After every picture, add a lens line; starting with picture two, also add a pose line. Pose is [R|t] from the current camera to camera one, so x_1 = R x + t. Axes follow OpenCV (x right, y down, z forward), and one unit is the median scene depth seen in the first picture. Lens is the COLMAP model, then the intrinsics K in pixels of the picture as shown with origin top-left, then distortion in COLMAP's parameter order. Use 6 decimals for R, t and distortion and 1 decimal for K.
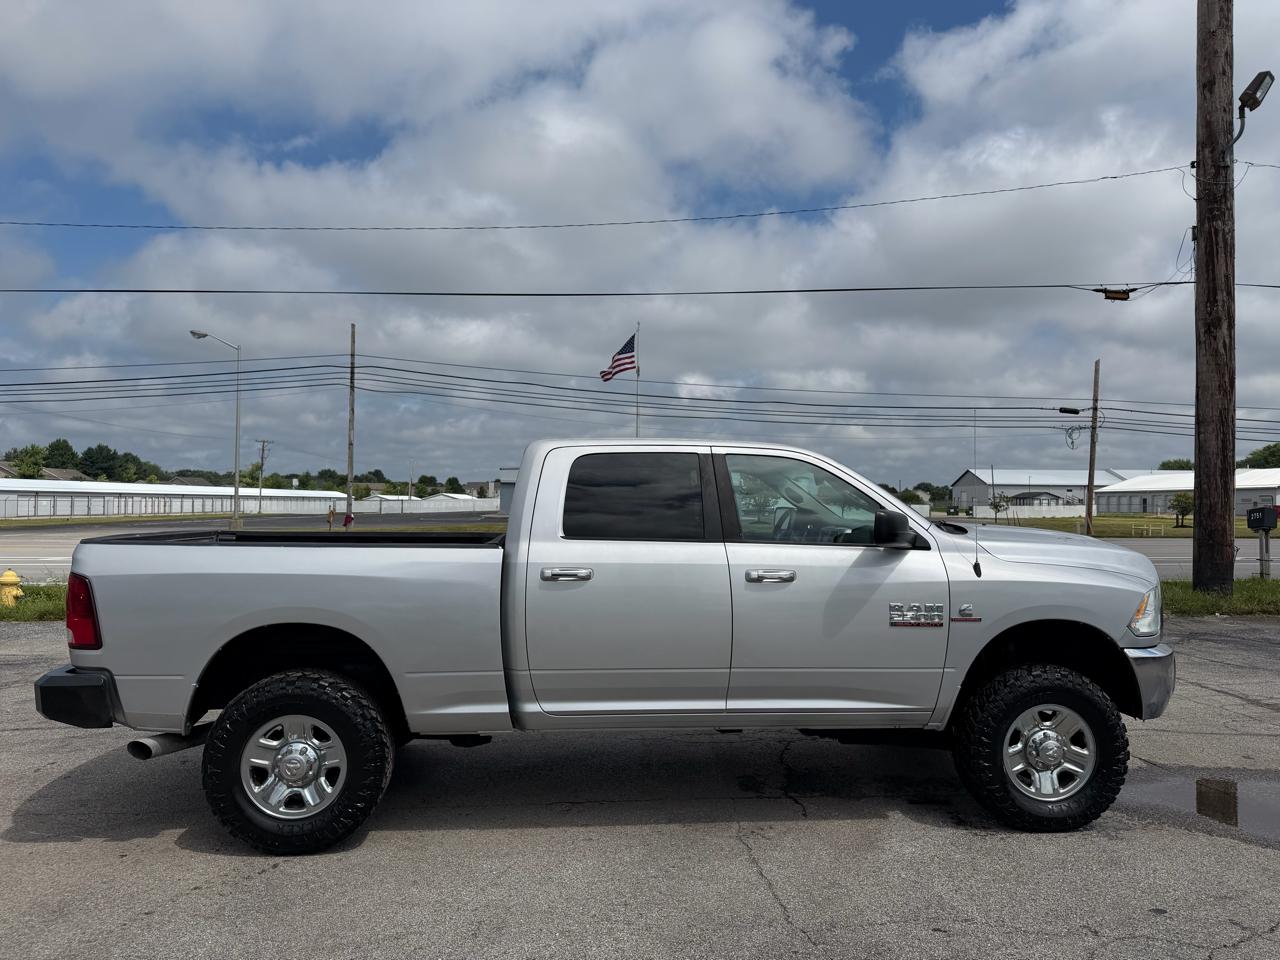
lens RADIAL K [[910.1, 0, 645.0], [0, 910.1, 475.9], [0, 0, 1]] dist [0.007366, -0.006746]
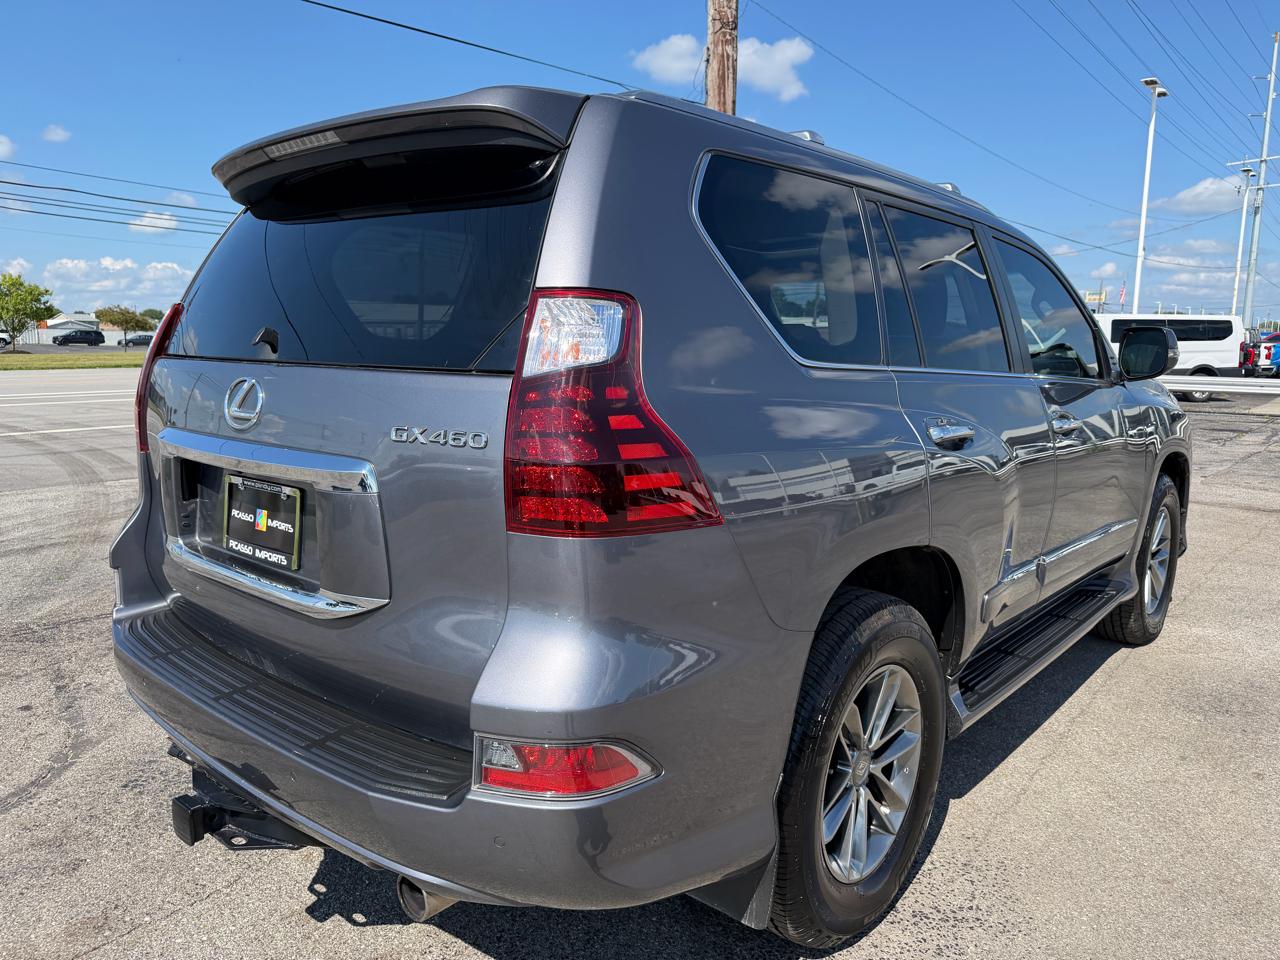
lens RADIAL K [[910.1, 0, 645.0], [0, 910.1, 475.9], [0, 0, 1]] dist [0.007366, -0.006746]
pose [[0.694693, -0.107113, 0.711287, -0.083748], [-0.024899, 0.984677, 0.172601, 0.010664], [-0.718875, -0.137615, 0.681381, 0.096197]]
